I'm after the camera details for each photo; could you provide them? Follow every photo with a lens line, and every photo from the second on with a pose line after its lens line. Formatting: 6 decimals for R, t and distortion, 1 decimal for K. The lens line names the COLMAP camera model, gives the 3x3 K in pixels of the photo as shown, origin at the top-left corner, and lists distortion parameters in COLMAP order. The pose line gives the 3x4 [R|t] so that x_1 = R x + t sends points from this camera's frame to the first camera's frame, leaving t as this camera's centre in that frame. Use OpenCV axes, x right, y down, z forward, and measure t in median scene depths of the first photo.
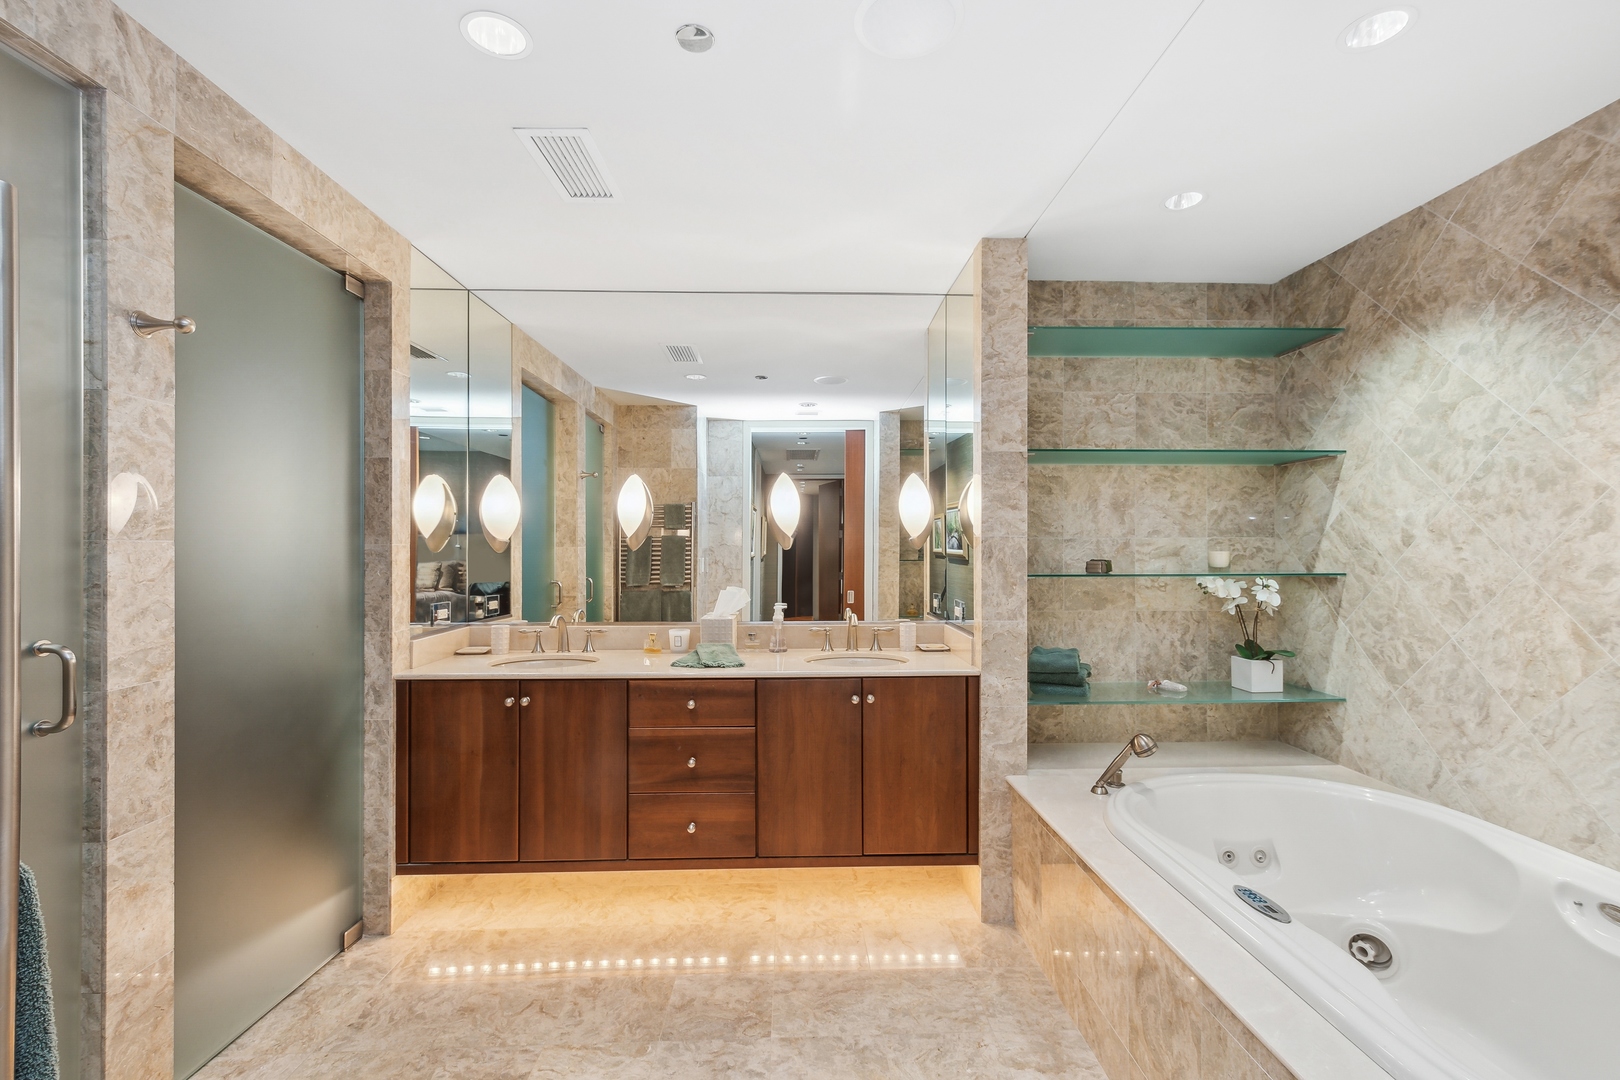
lens RADIAL K [[719.9, 0, 810.8], [0, 719.9, 545.6], [0, 0, 1]] dist [0.004307, -0.000001]
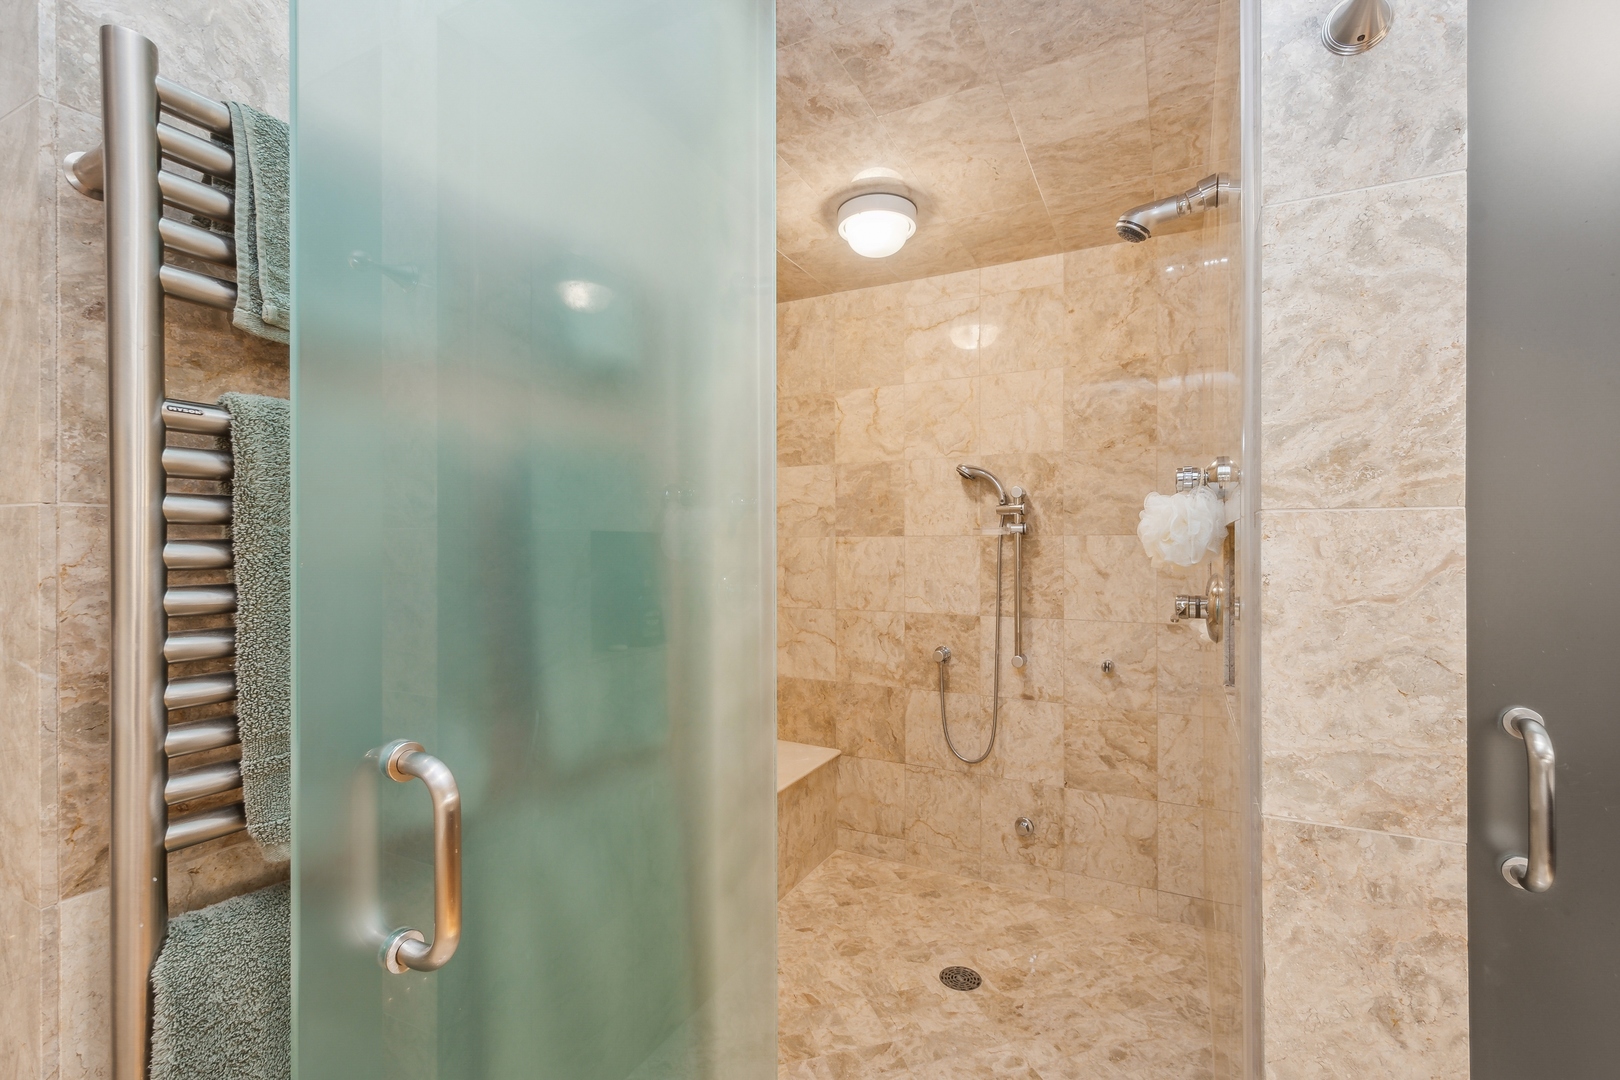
lens RADIAL K [[719.9, 0, 808.0], [0, 719.9, 545.0], [0, 0, 1]] dist [0.004307, -0.000001]
pose [[-0.469934, 0.002161, -0.882699, -0.369790], [0.004732, 0.999989, -0.000071, 0.013689], [0.882689, -0.004210, -0.469939, 0.907011]]
